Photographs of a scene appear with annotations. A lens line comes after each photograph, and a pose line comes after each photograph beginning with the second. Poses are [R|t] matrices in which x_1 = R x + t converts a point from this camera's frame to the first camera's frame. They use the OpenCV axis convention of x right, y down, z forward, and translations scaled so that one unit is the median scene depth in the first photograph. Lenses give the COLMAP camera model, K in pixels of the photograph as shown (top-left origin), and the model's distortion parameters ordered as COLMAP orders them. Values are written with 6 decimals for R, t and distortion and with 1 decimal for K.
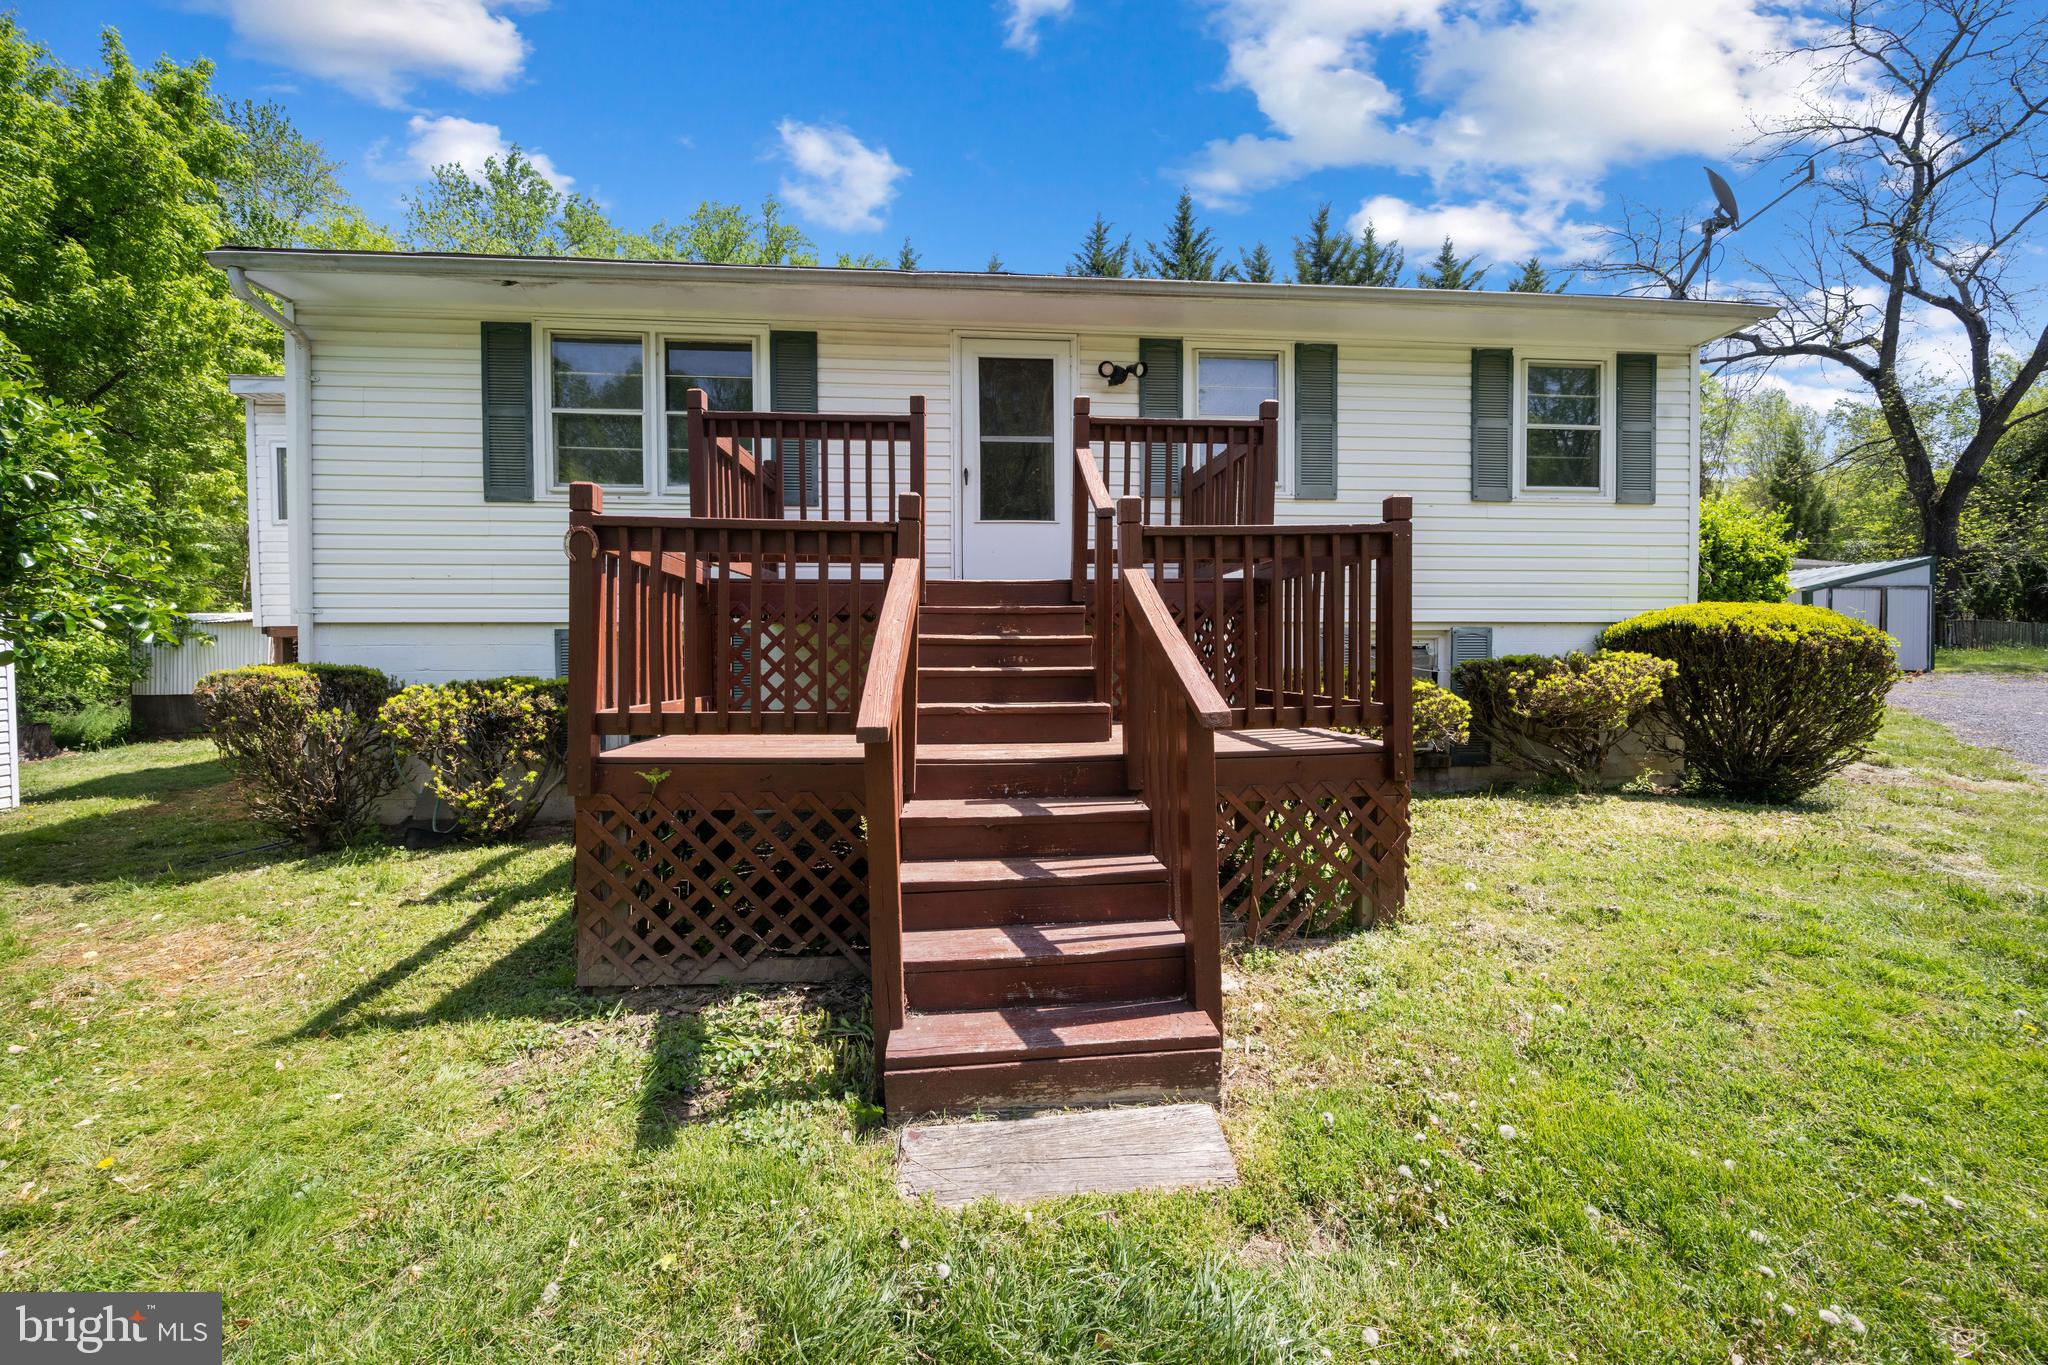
lens RADIAL K [[805.1, 0, 1023.7], [0, 805.1, 669.2], [0, 0, 1]] dist [-0.003204, -0.000128]
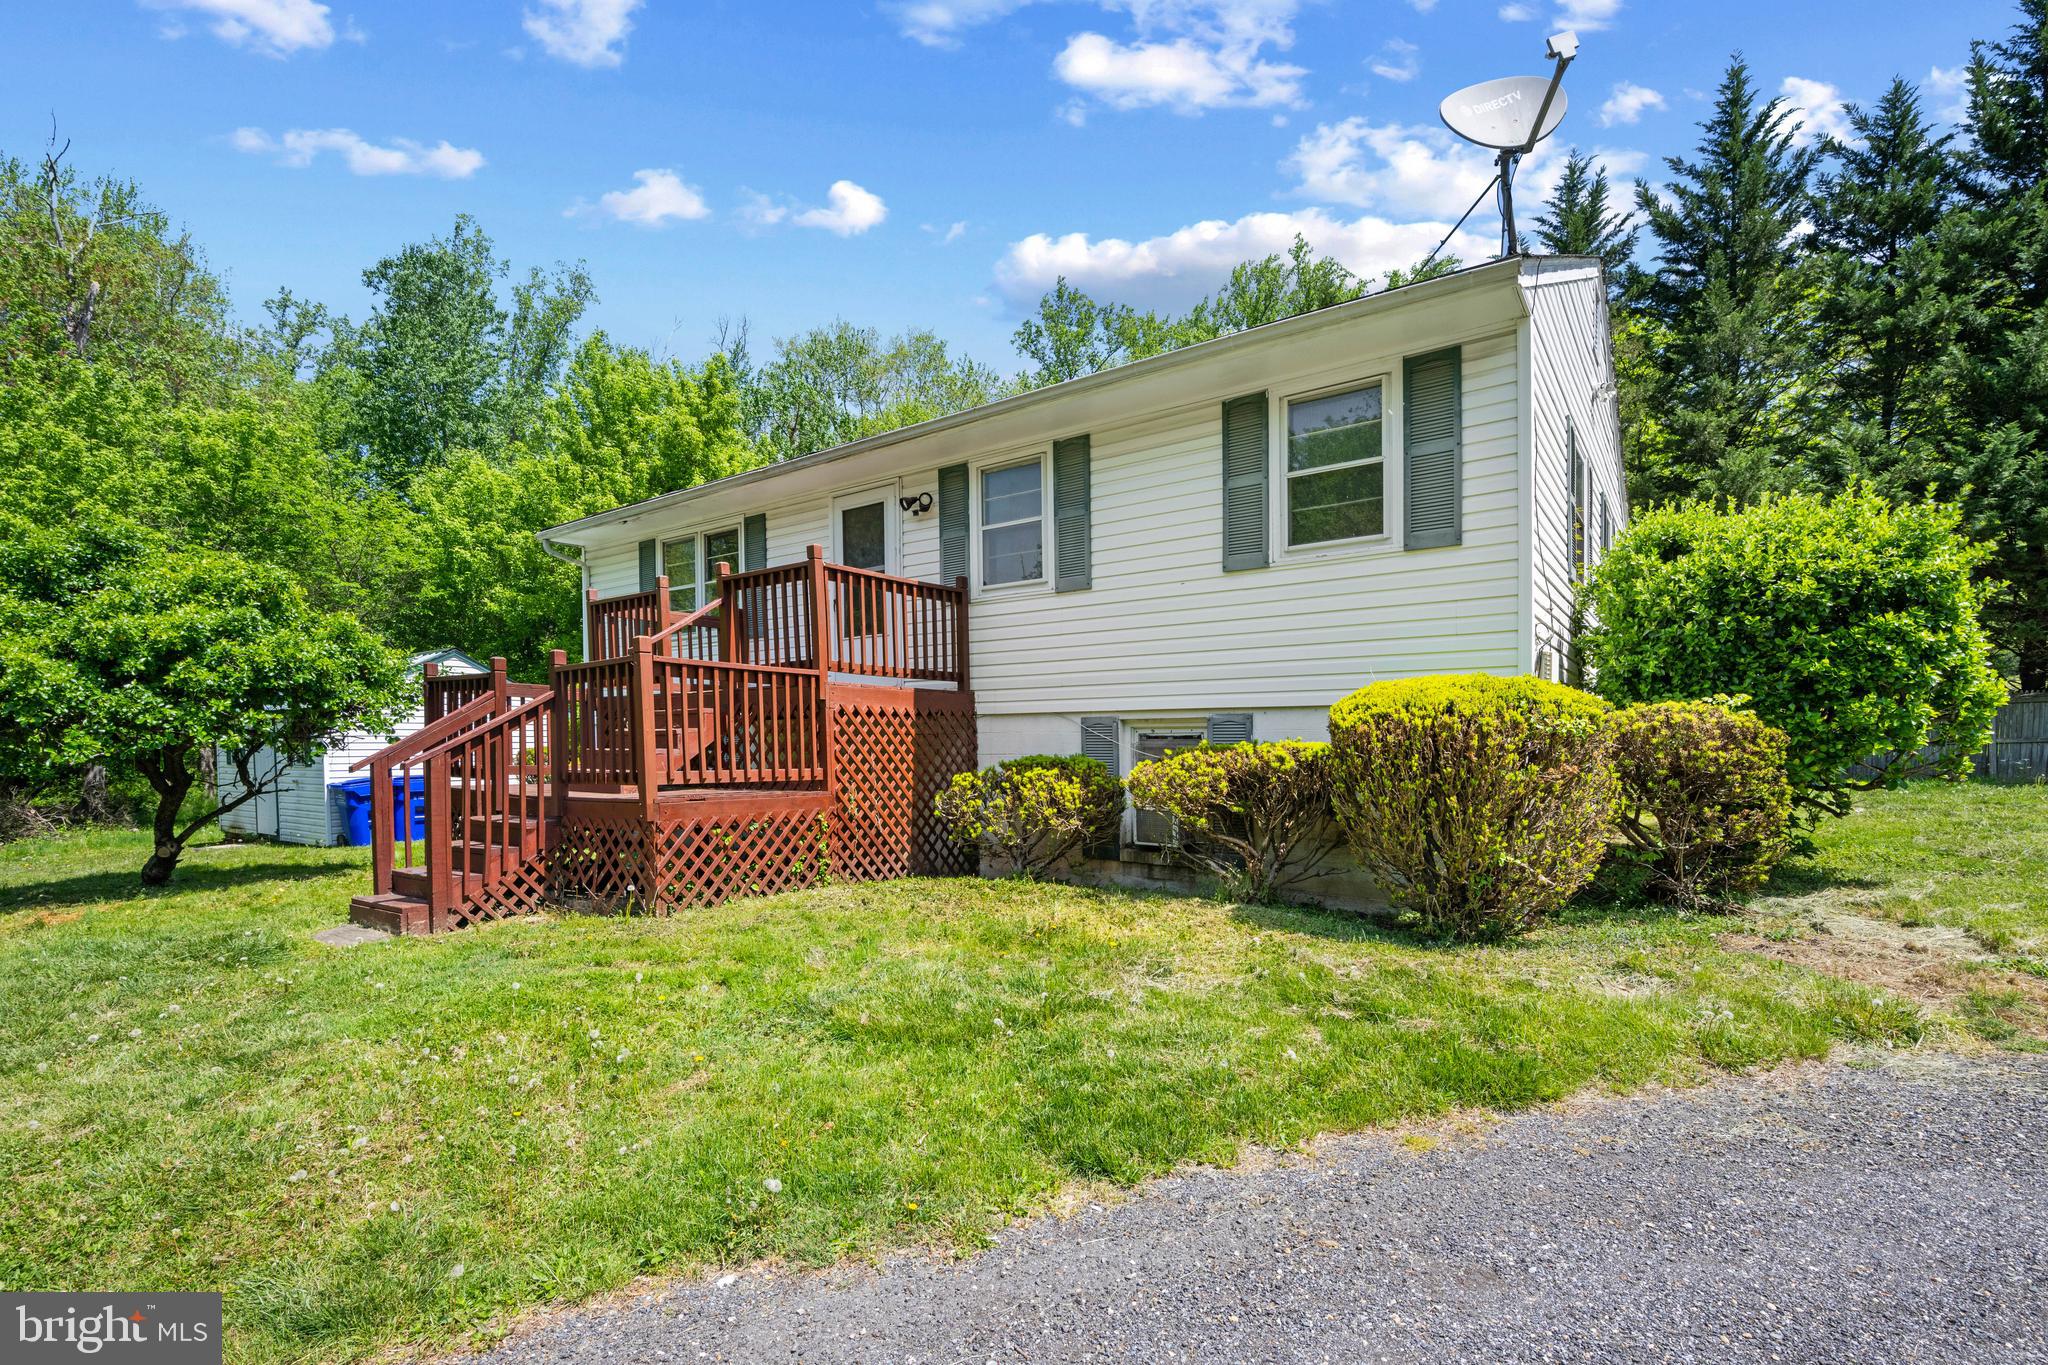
lens RADIAL K [[914.2, 0, 1047.2], [0, 914.2, 780.6], [0, 0, 1]] dist [0.004171, -0.000008]
pose [[0.759314, 0.029446, -0.650057, 1.081519], [-0.012673, 0.999455, 0.030470, -0.006046], [0.650600, -0.014898, 0.759274, 0.094790]]
